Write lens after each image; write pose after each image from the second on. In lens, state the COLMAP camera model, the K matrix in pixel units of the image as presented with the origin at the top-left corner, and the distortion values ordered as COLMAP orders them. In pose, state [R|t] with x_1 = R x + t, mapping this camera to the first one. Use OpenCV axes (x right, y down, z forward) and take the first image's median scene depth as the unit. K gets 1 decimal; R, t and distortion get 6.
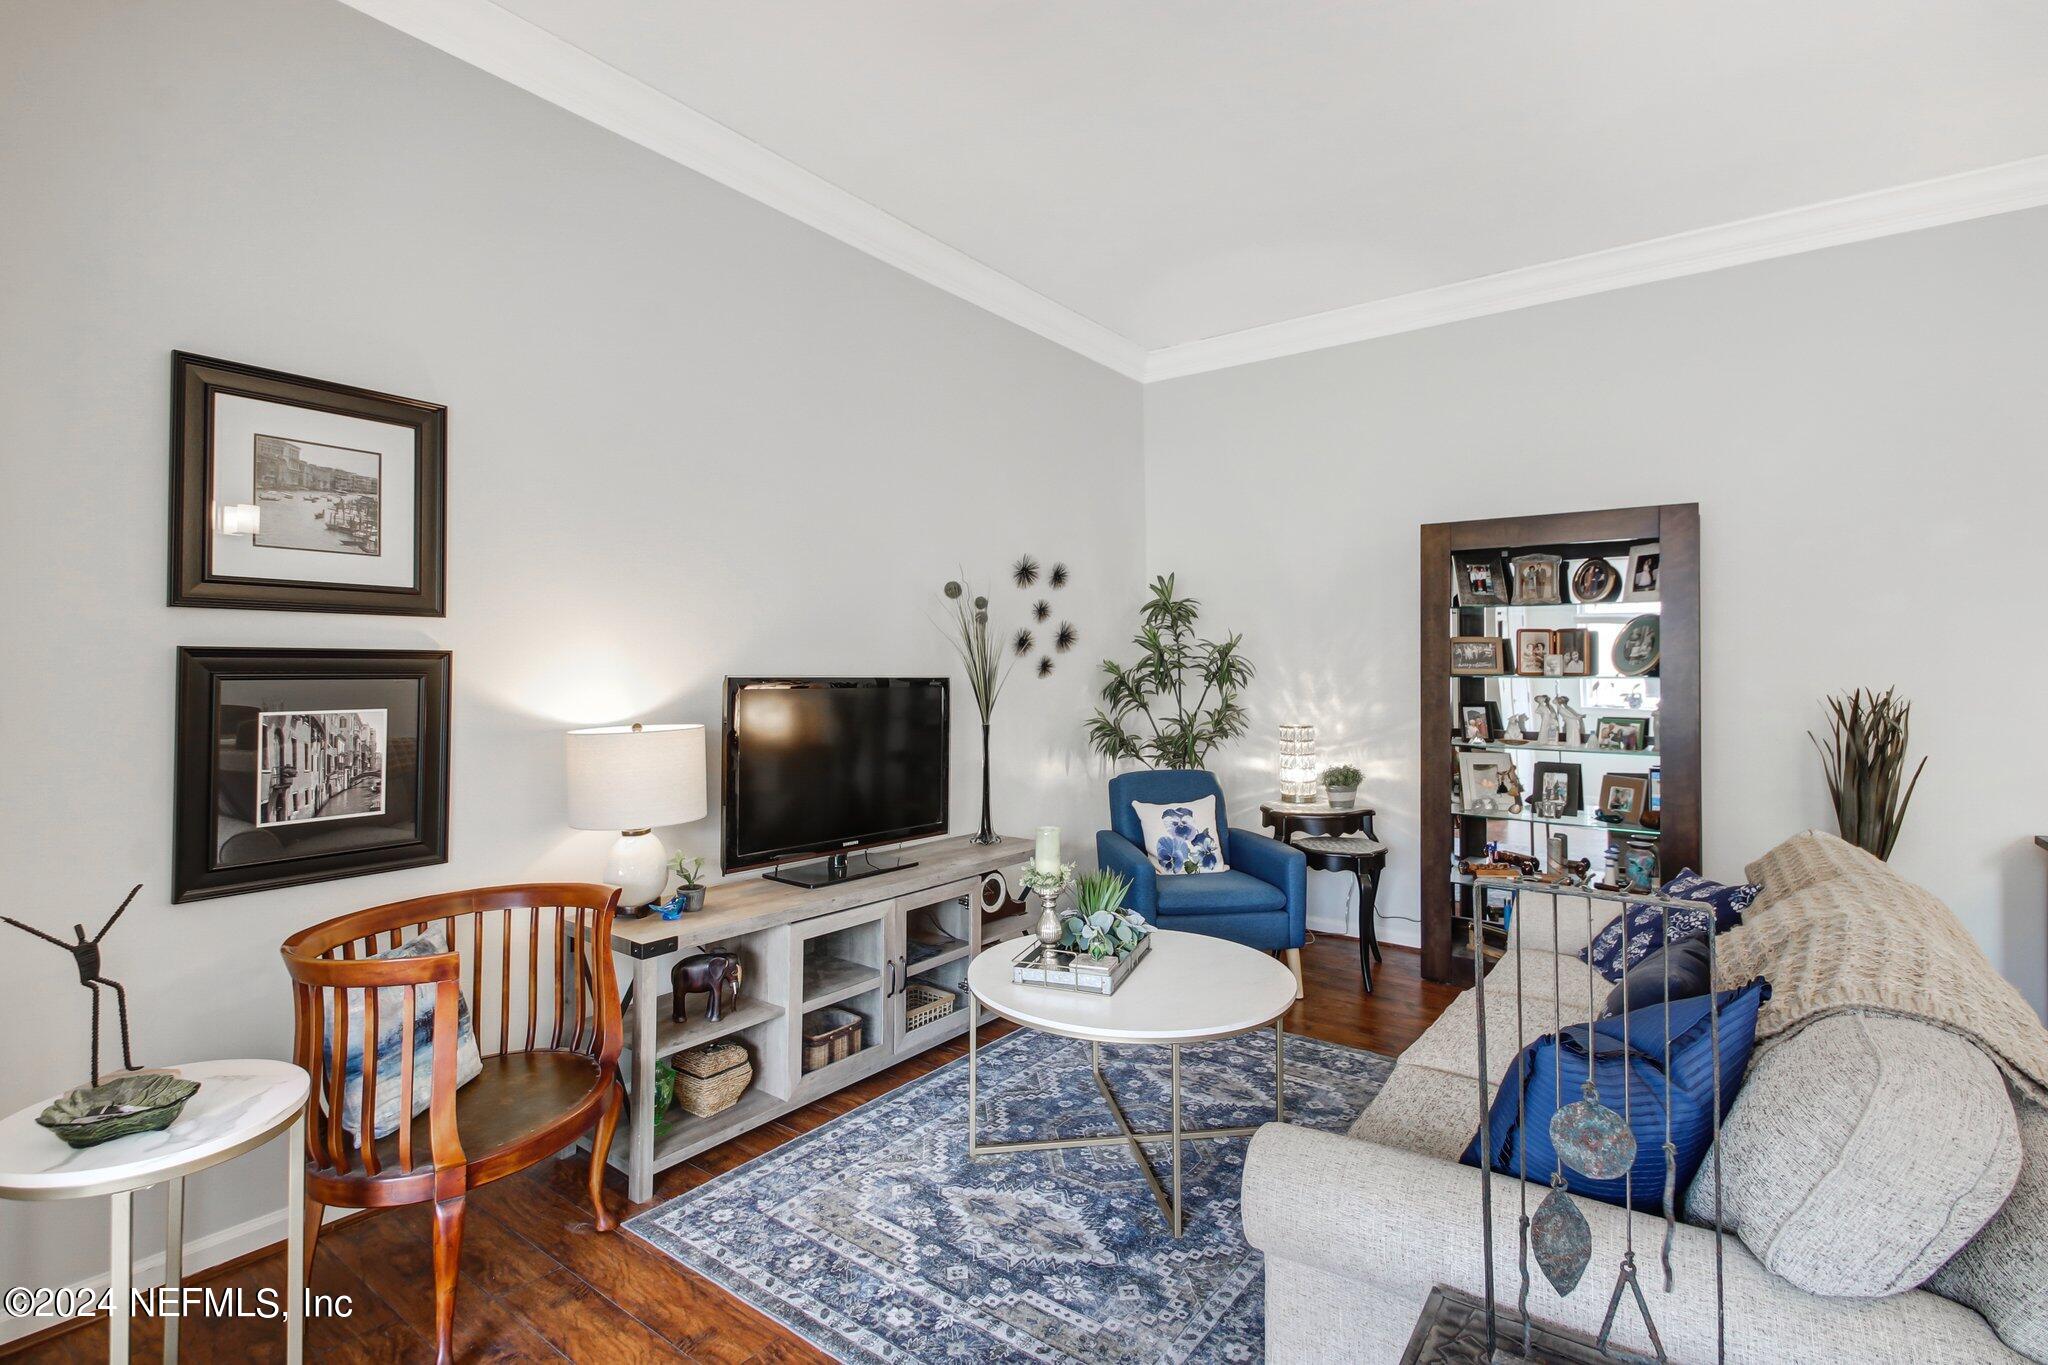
lens RADIAL K [[969.6, 0, 1017.4], [0, 969.6, 661.6], [0, 0, 1]] dist [0.020354, -0.007765]
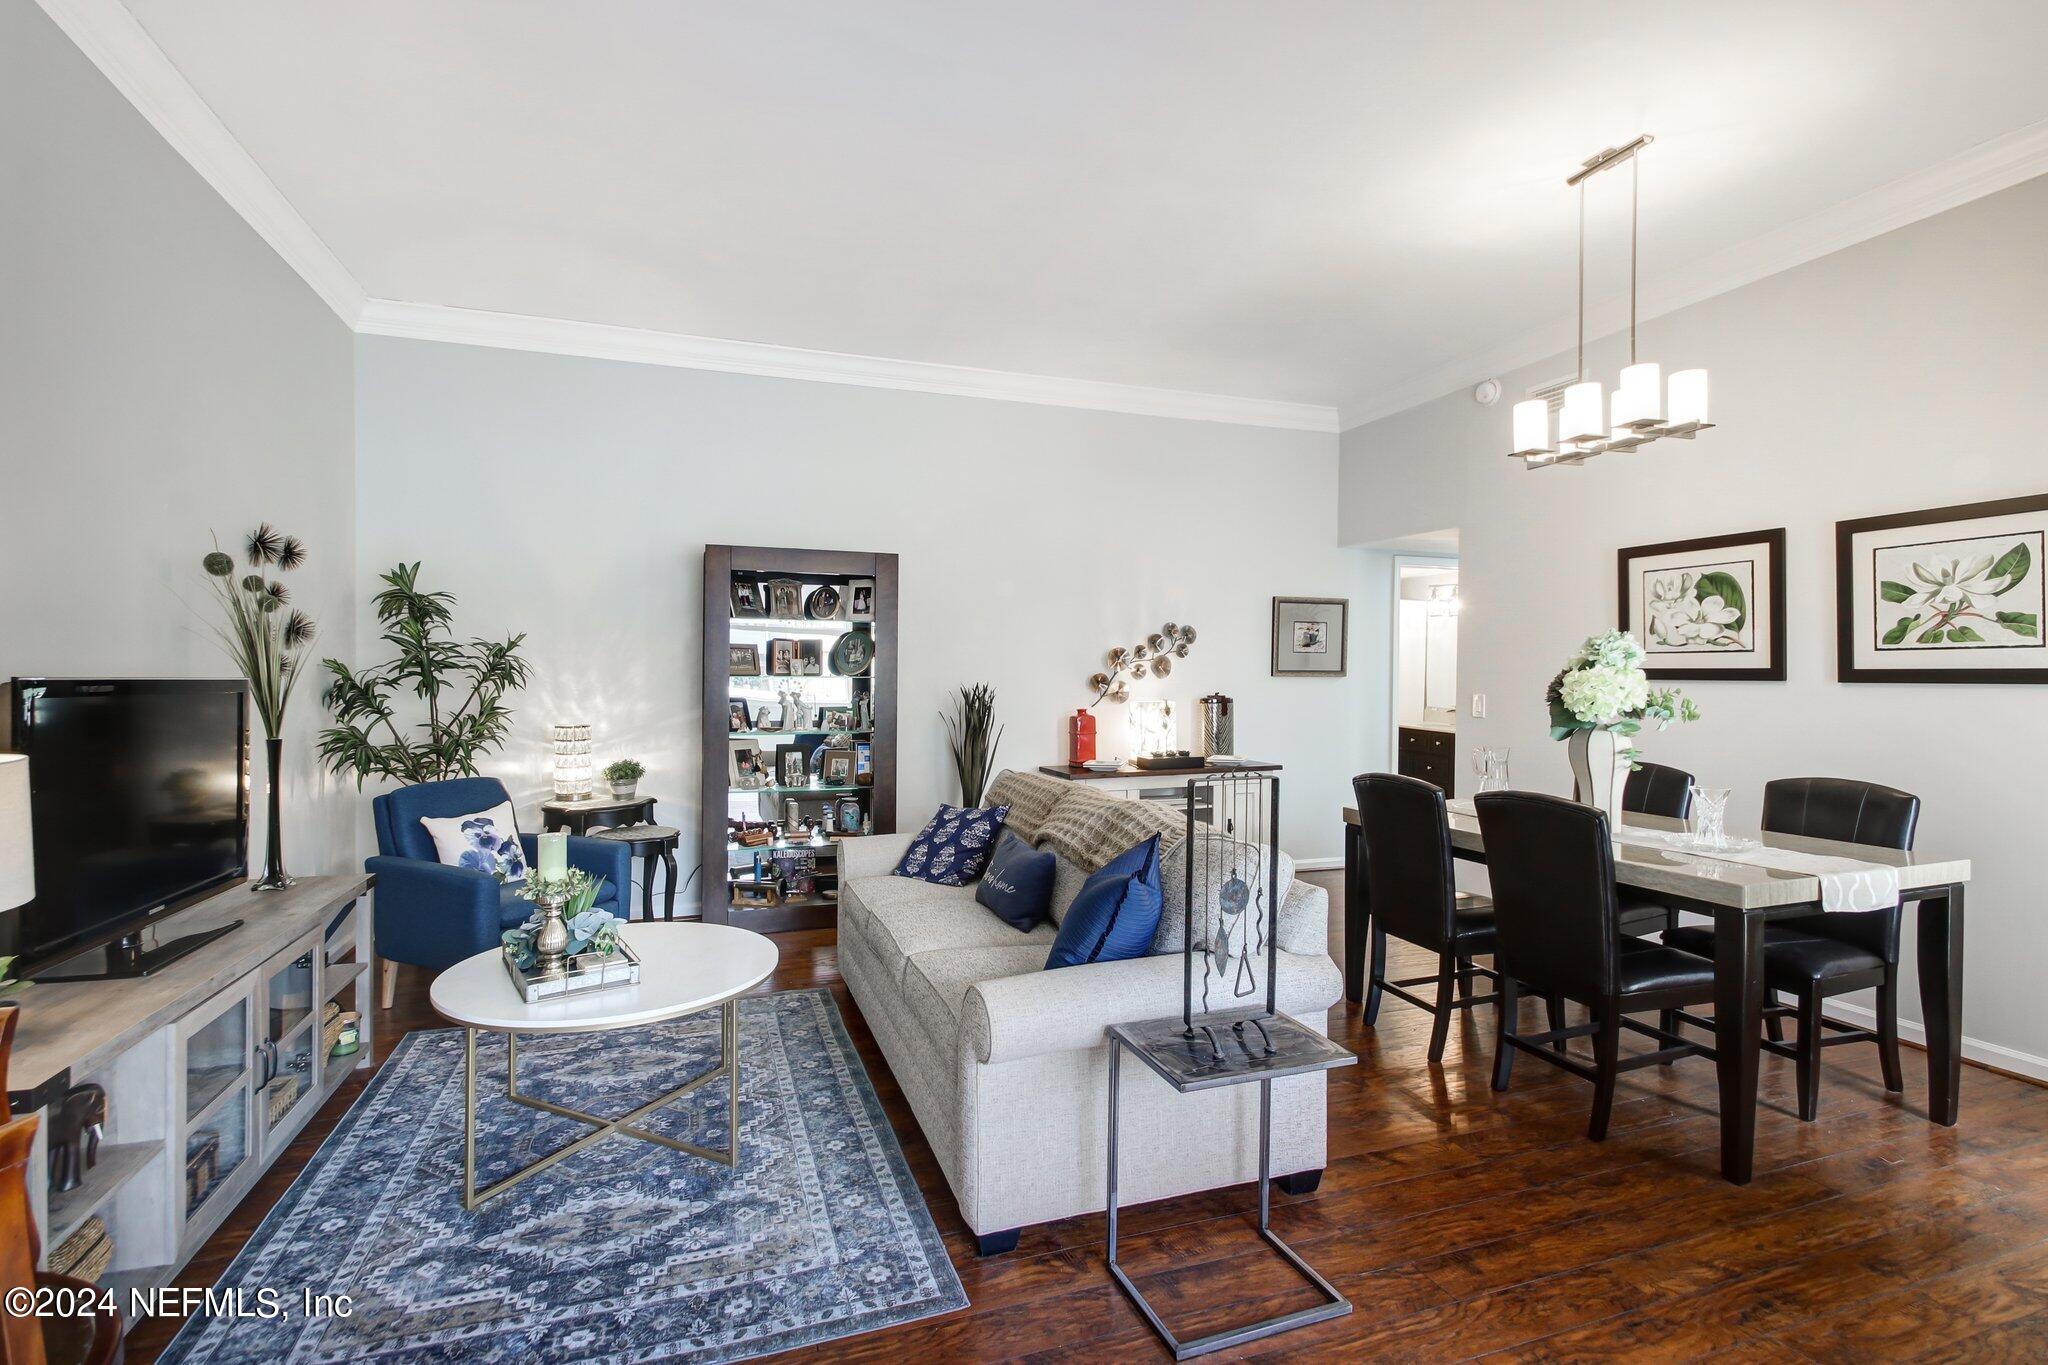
lens RADIAL K [[969.6, 0, 1009.4], [0, 969.6, 682.5], [0, 0, 1]] dist [0.020354, -0.007765]
pose [[0.561704, -0.006807, 0.827310, -0.350154], [-0.009655, 0.999844, 0.014782, 0.001787], [-0.827282, -0.016291, 0.561550, 0.059910]]
